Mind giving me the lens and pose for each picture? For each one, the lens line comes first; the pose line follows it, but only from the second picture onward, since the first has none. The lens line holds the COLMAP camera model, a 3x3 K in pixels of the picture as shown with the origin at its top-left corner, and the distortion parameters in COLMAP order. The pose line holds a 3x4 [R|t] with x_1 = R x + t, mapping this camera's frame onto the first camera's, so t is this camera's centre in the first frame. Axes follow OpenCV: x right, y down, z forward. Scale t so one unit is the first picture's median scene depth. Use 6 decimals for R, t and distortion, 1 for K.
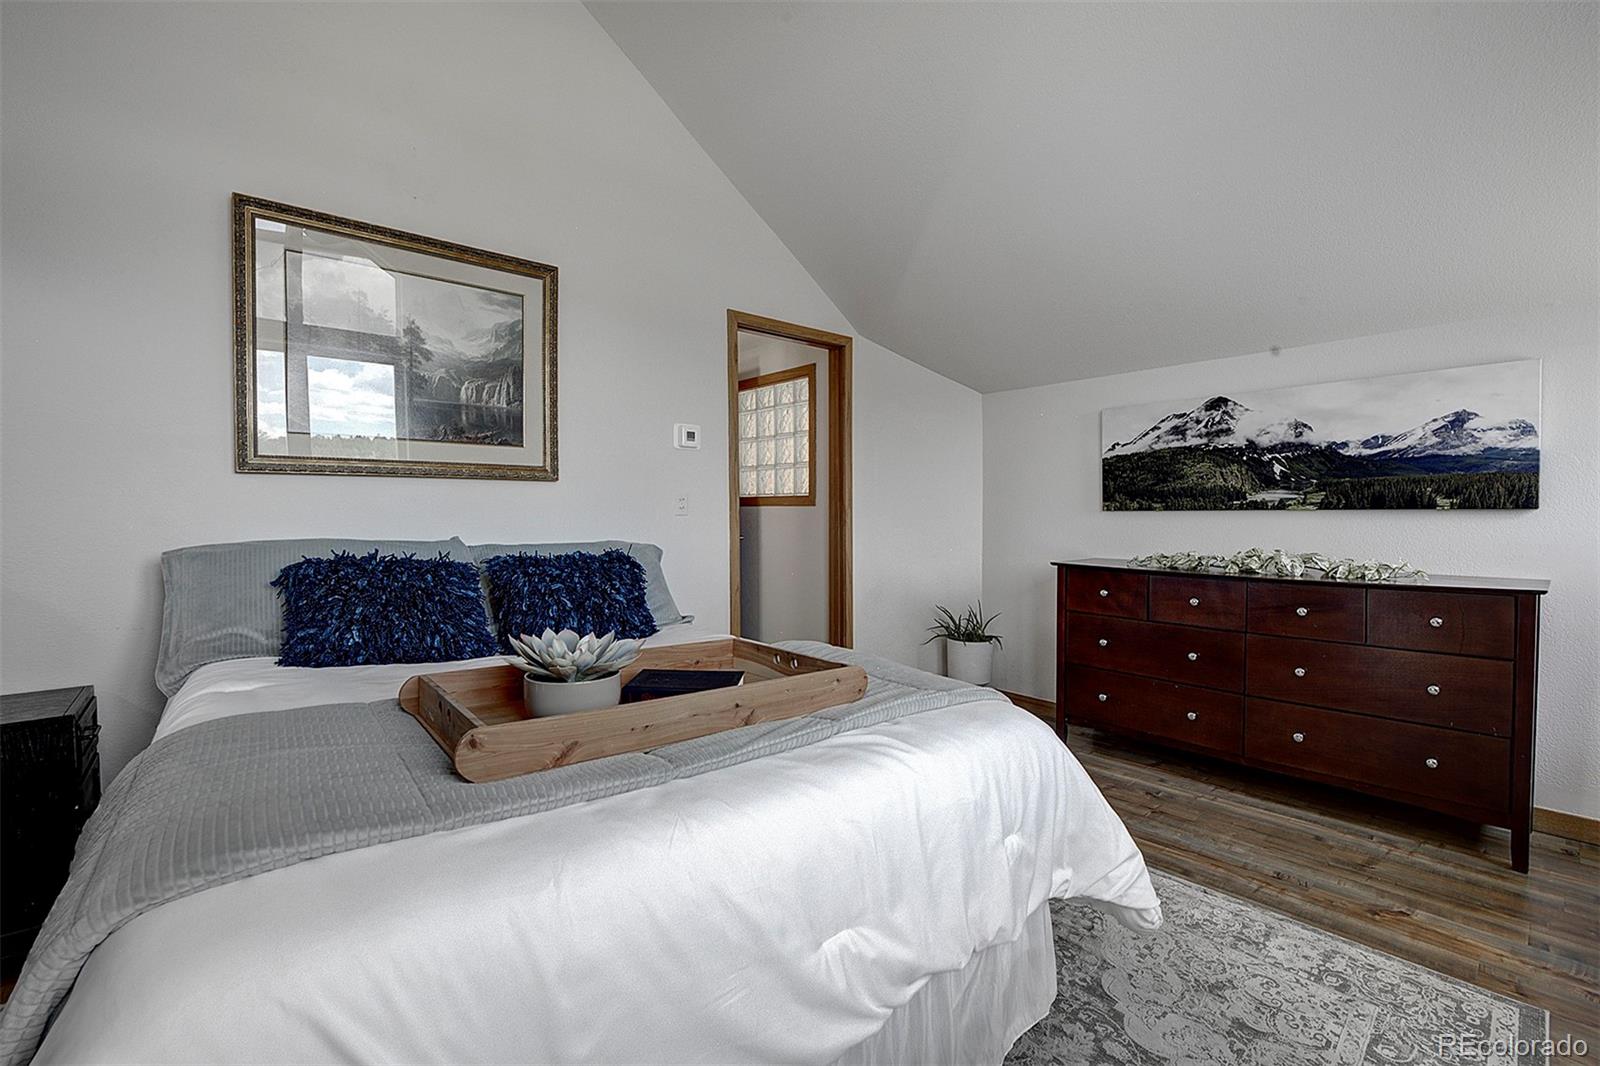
lens RADIAL K [[682.6, 0, 804.1], [0, 682.6, 520.6], [0, 0, 1]] dist [-0.004754, 0.000022]
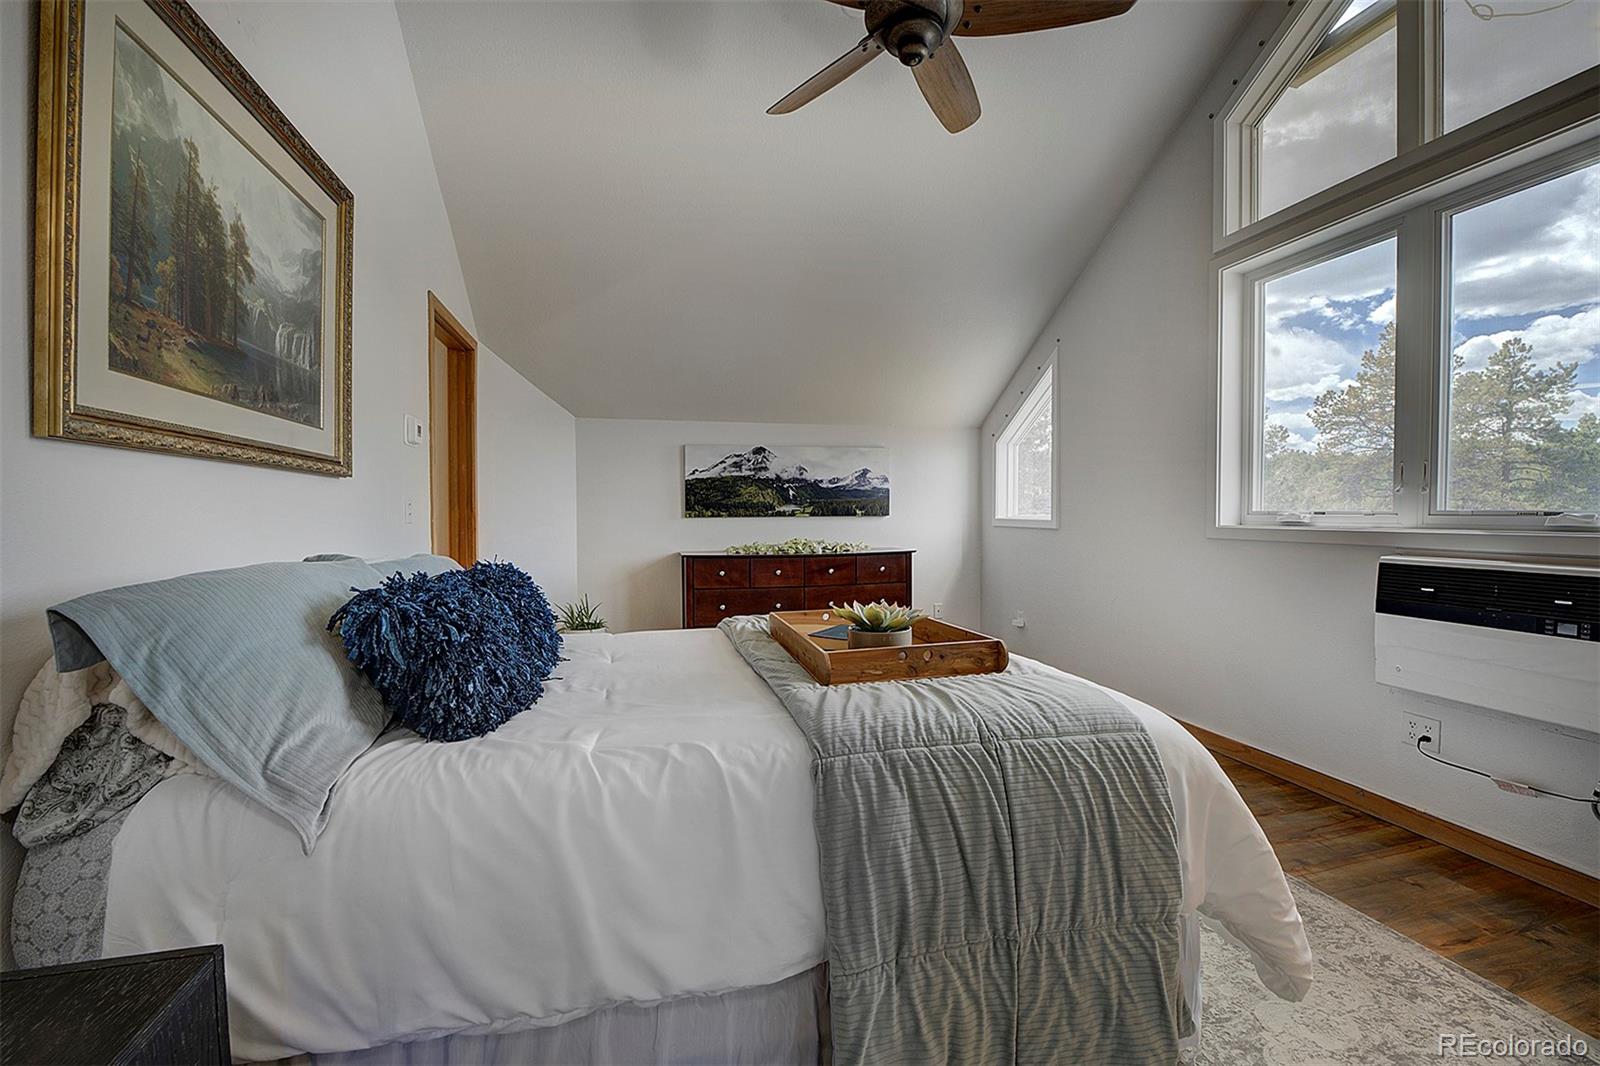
lens RADIAL K [[641.2, 0, 789.2], [0, 641.2, 523.6], [0, 0, 1]] dist [-0.000202, 0.000041]
pose [[0.469660, -0.009635, 0.882795, -0.740400], [0.017350, 0.999848, 0.001682, -0.000241], [-0.882677, 0.014527, 0.469756, 0.238181]]
